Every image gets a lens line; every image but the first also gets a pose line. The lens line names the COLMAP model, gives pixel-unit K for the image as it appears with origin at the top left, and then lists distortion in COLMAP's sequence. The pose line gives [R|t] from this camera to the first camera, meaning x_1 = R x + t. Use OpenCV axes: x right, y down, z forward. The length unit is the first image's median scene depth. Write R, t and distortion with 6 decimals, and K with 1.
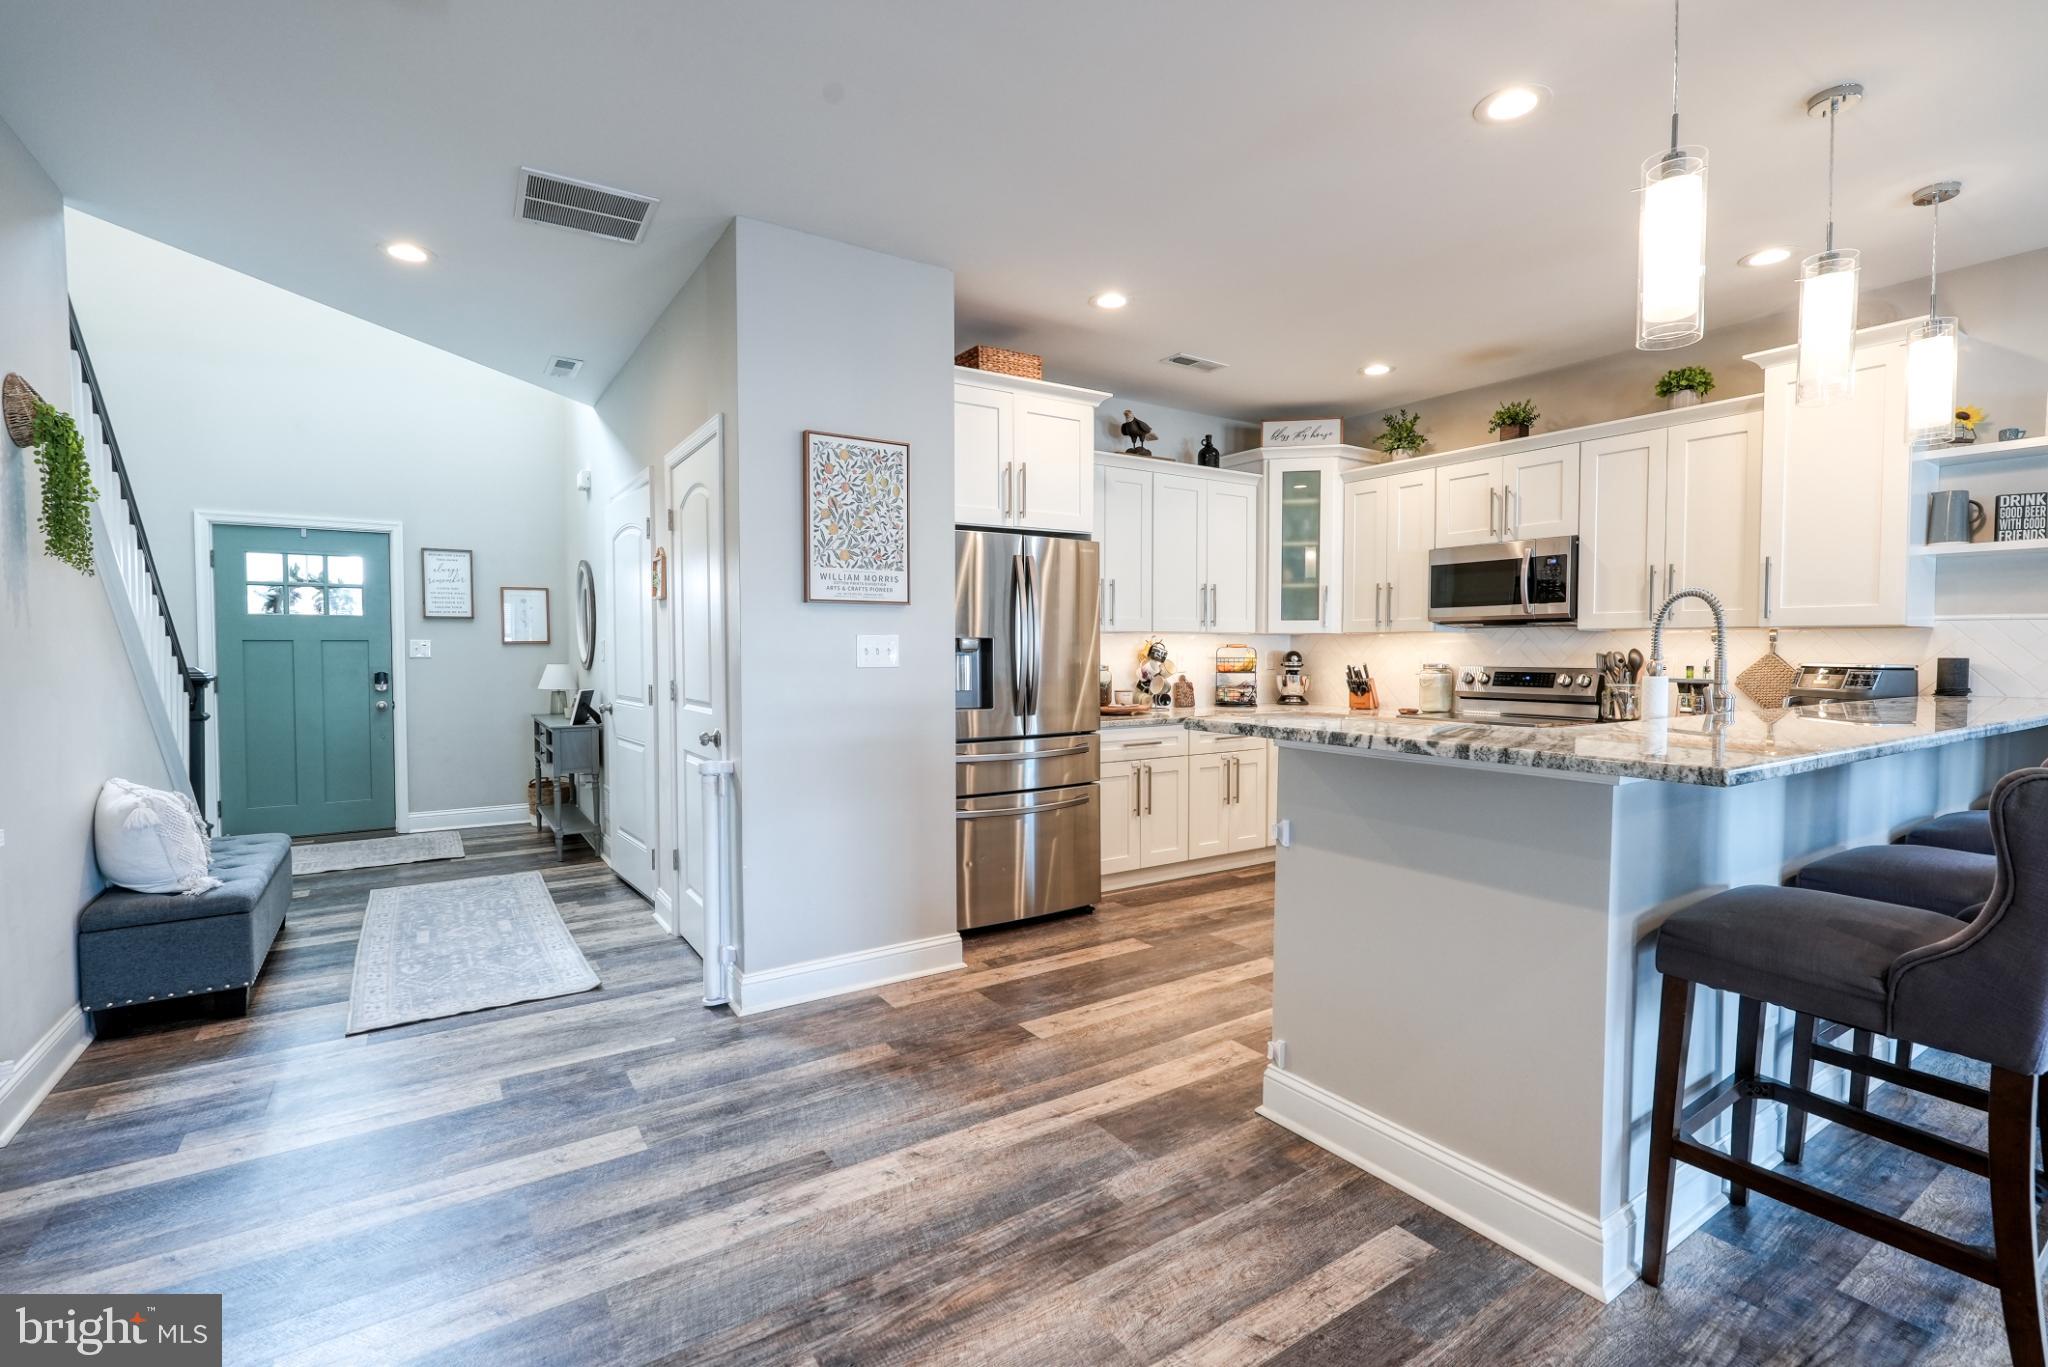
lens RADIAL K [[931.7, 0, 1028.7], [0, 931.7, 678.4], [0, 0, 1]] dist [-0.007575, 0.003242]
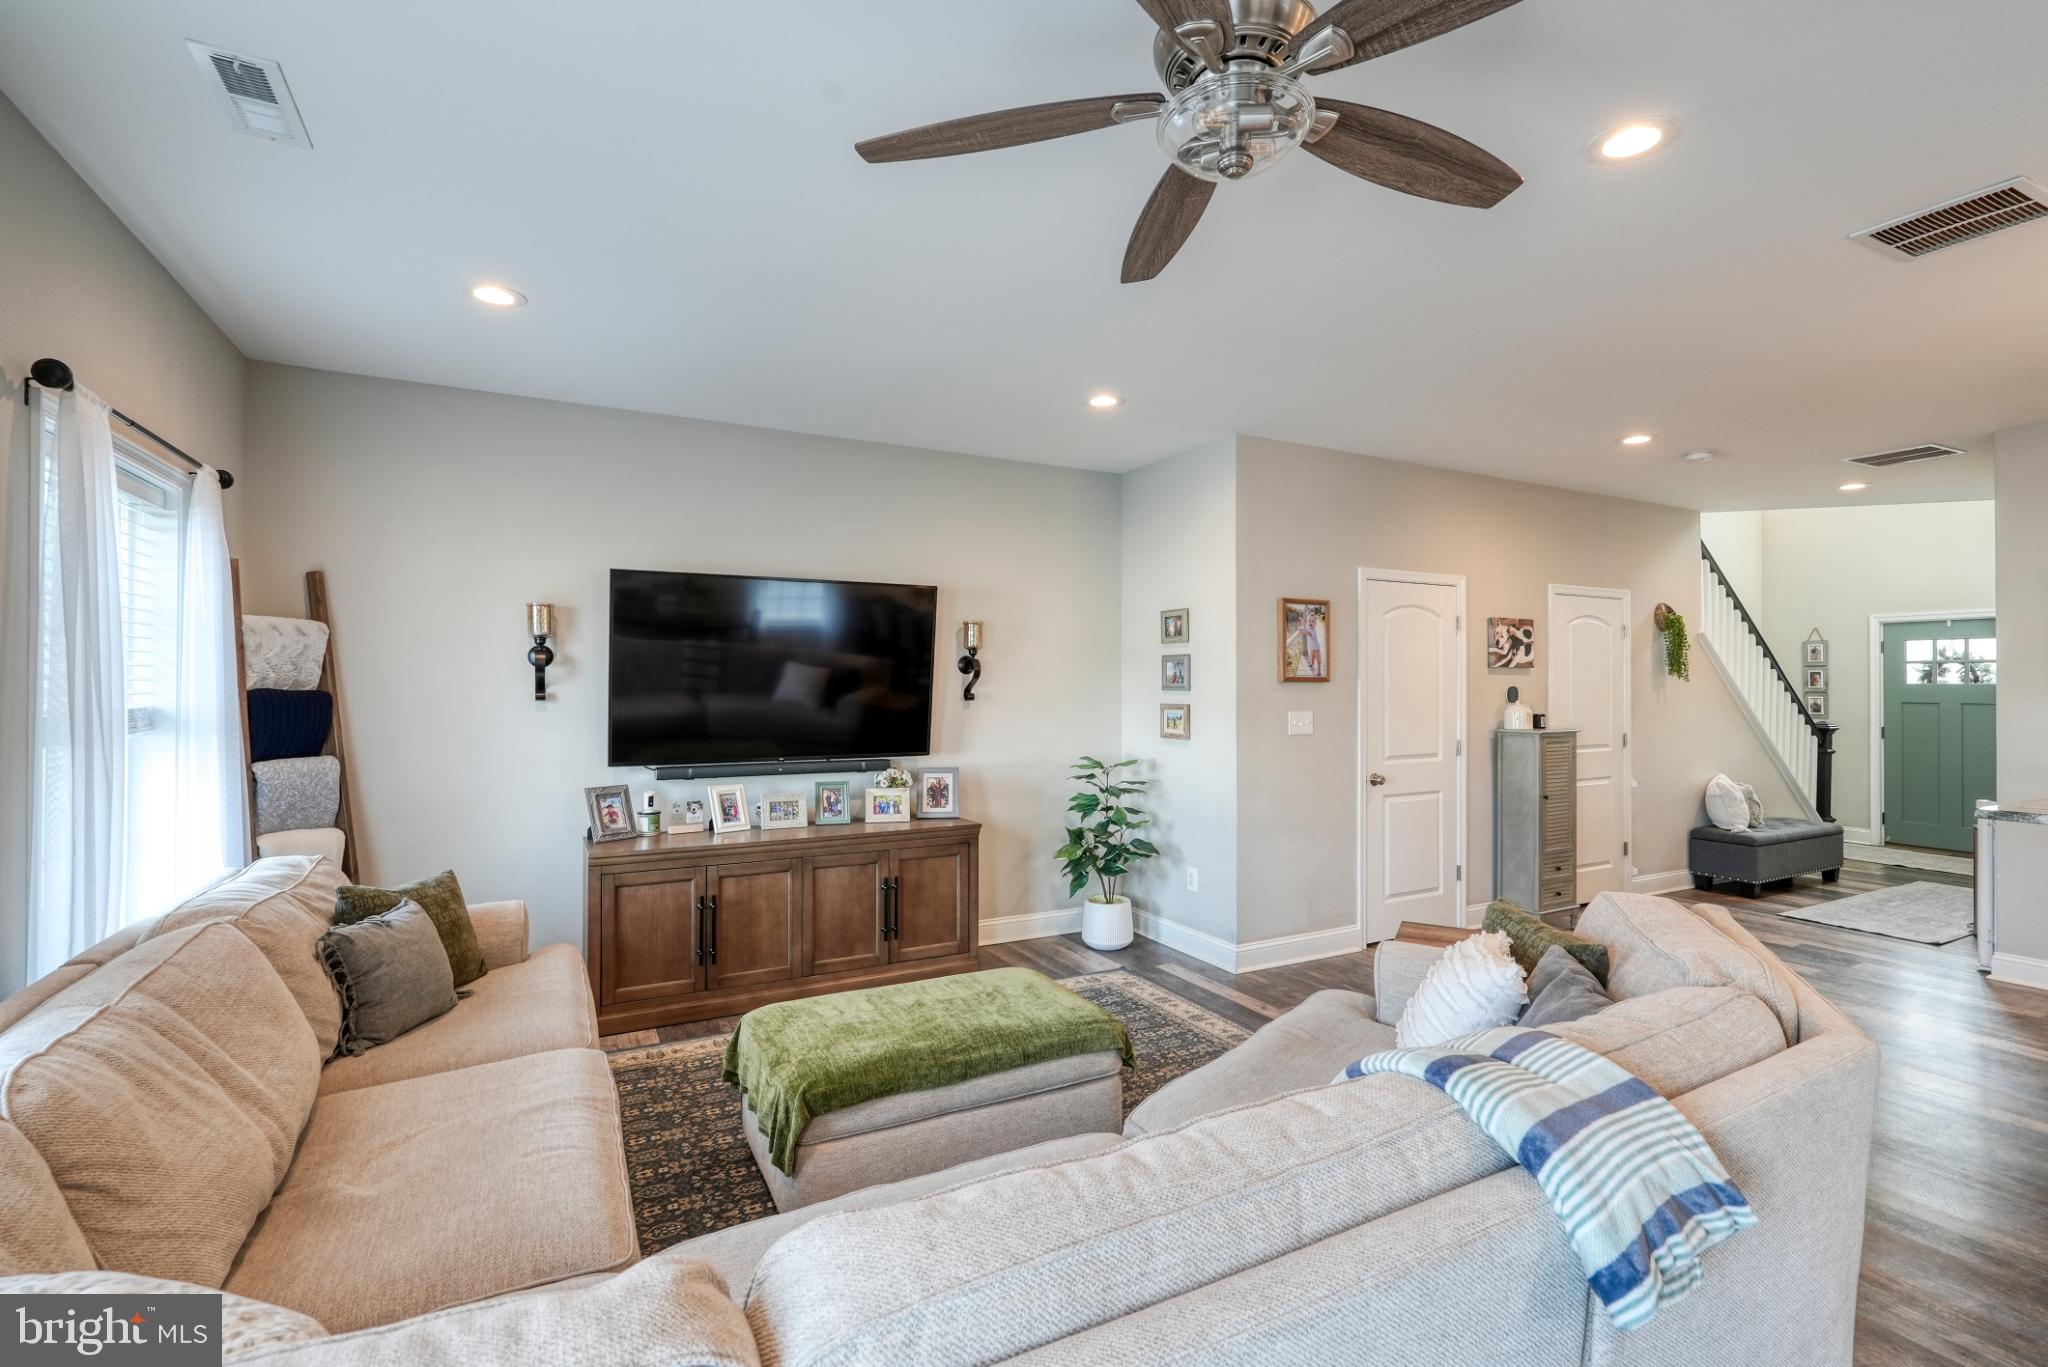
lens RADIAL K [[931.7, 0, 1029.8], [0, 931.7, 683.4], [0, 0, 1]] dist [-0.007575, 0.003242]
pose [[-0.085400, -0.002421, -0.996344, 0.871399], [-0.035310, 0.999376, 0.000598, -0.029897], [0.995721, 0.035232, -0.085432, -0.271954]]
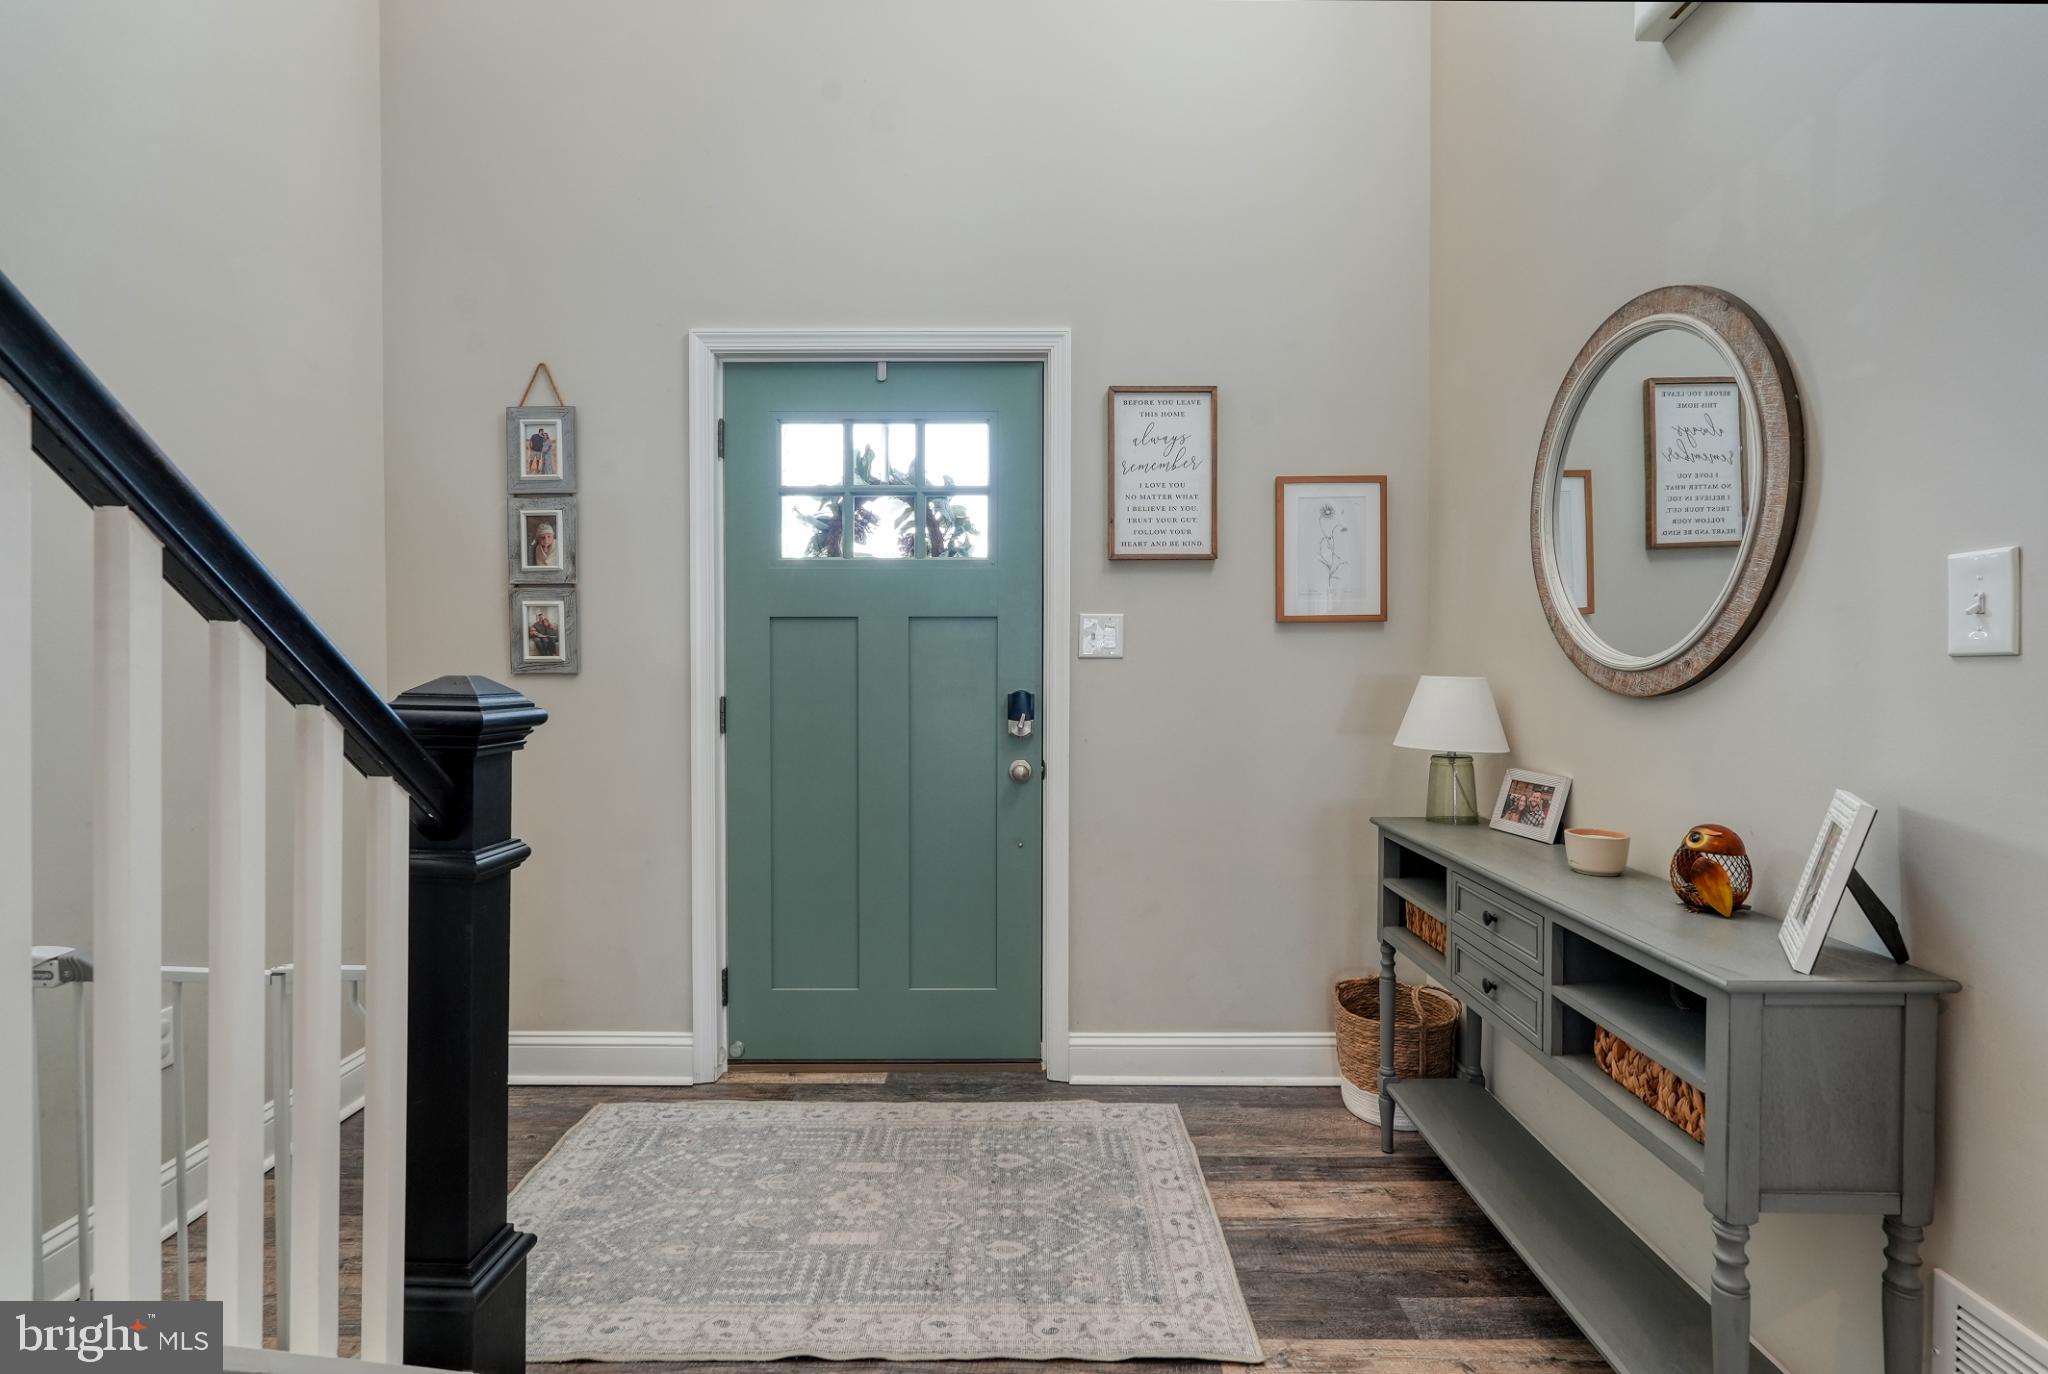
lens RADIAL K [[931.7, 0, 1022.2], [0, 931.7, 667.3], [0, 0, 1]] dist [-0.007575, 0.003242]
pose [[0.838029, 0.004676, -0.545606, -0.626383], [-0.018029, 0.999655, -0.019123, -0.012611], [0.545328, 0.025862, 0.837823, 0.867834]]
